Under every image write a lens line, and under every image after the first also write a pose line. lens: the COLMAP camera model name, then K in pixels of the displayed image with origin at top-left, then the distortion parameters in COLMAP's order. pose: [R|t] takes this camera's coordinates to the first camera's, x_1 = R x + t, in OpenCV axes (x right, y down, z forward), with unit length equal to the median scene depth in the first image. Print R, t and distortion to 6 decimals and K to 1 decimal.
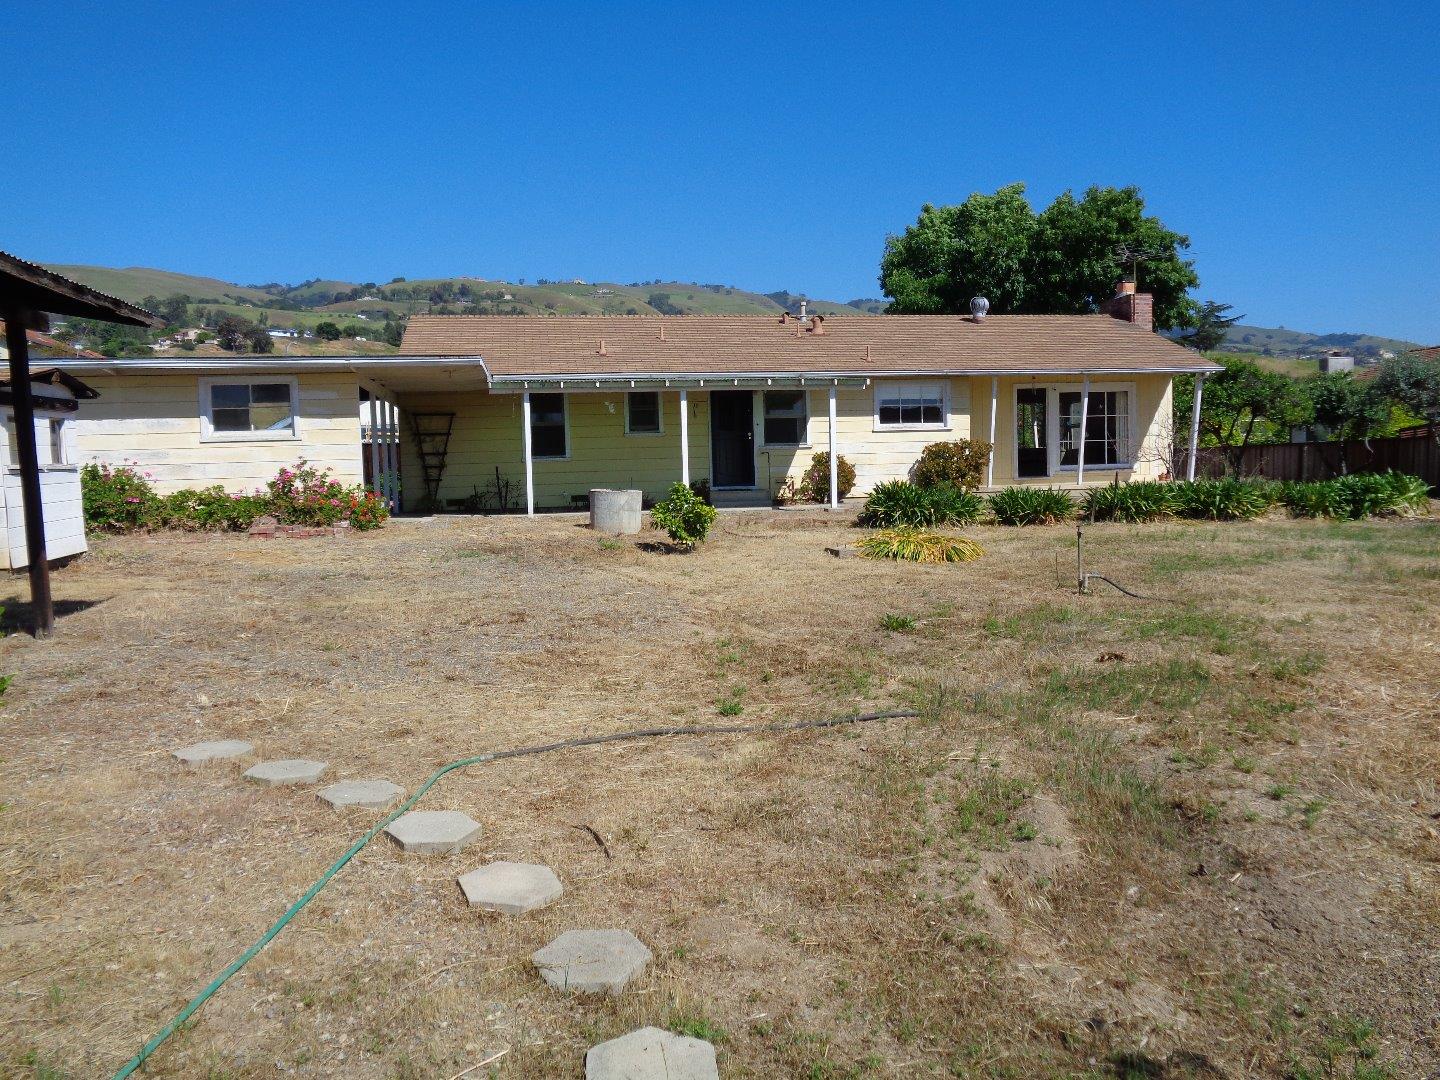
lens RADIAL K [[1151.8, 0, 720.0], [0, 1151.8, 540.0], [0, 0, 1]] dist [0.004533, 0.001022]
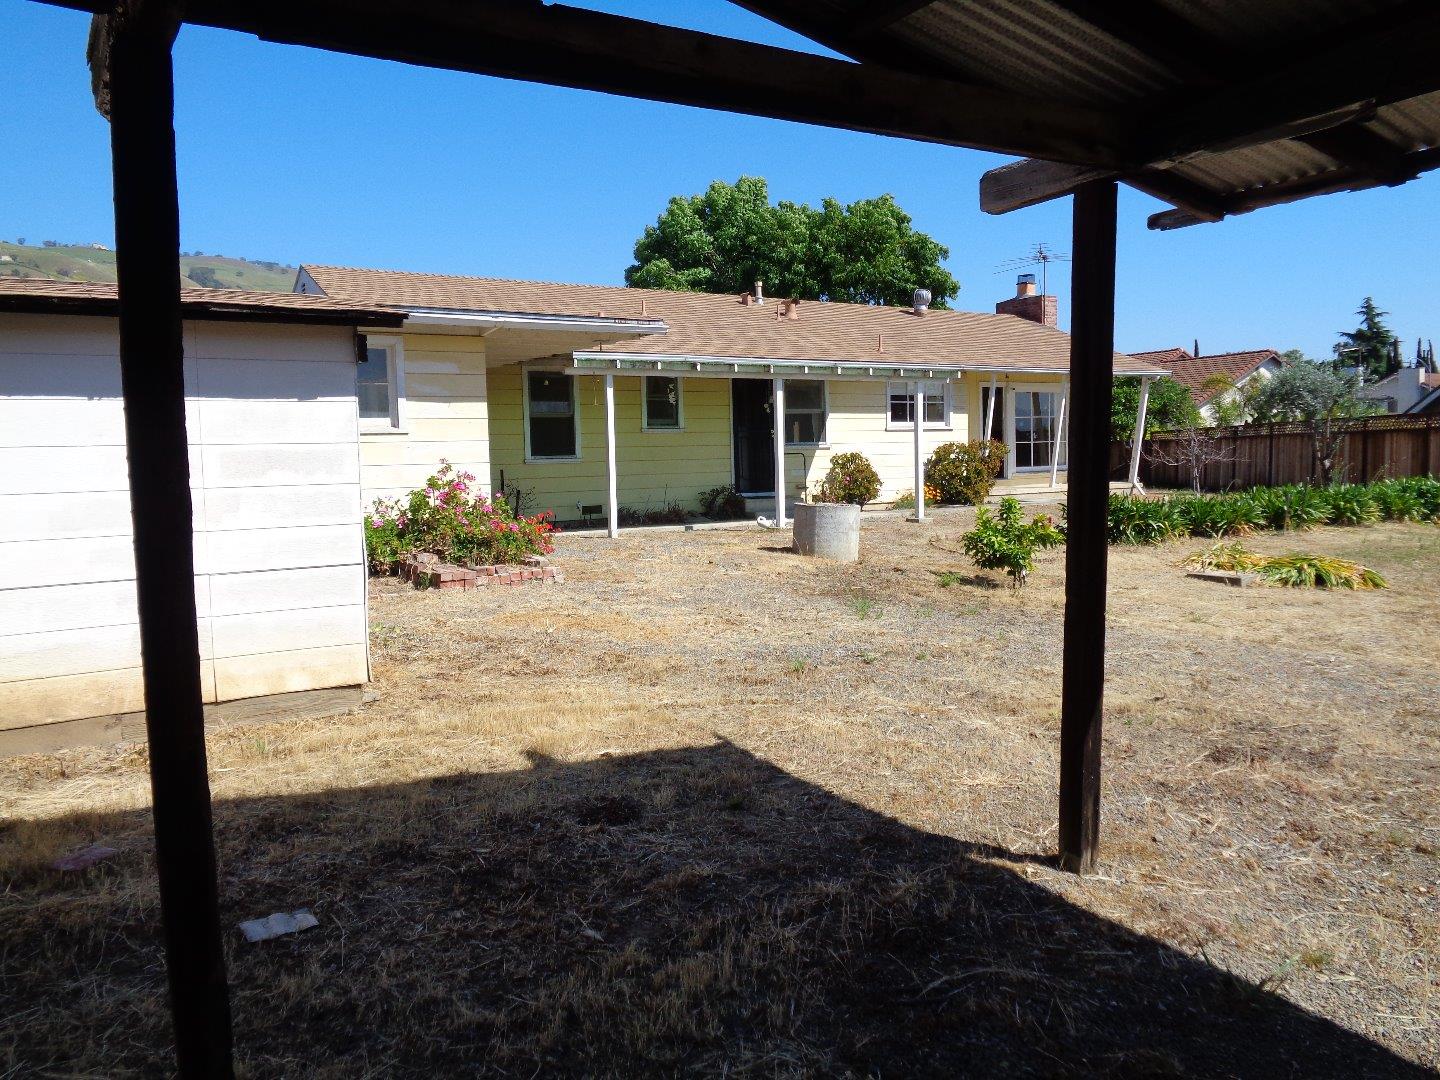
lens RADIAL K [[1090.6, 0, 712.1], [0, 1090.6, 522.2], [0, 0, 1]] dist [0.010482, 0.002242]
pose [[0.916830, -0.018256, 0.398860, -0.335835], [0.018734, 0.999821, 0.002699, -0.027241], [-0.398837, 0.004998, 0.917008, 0.273581]]
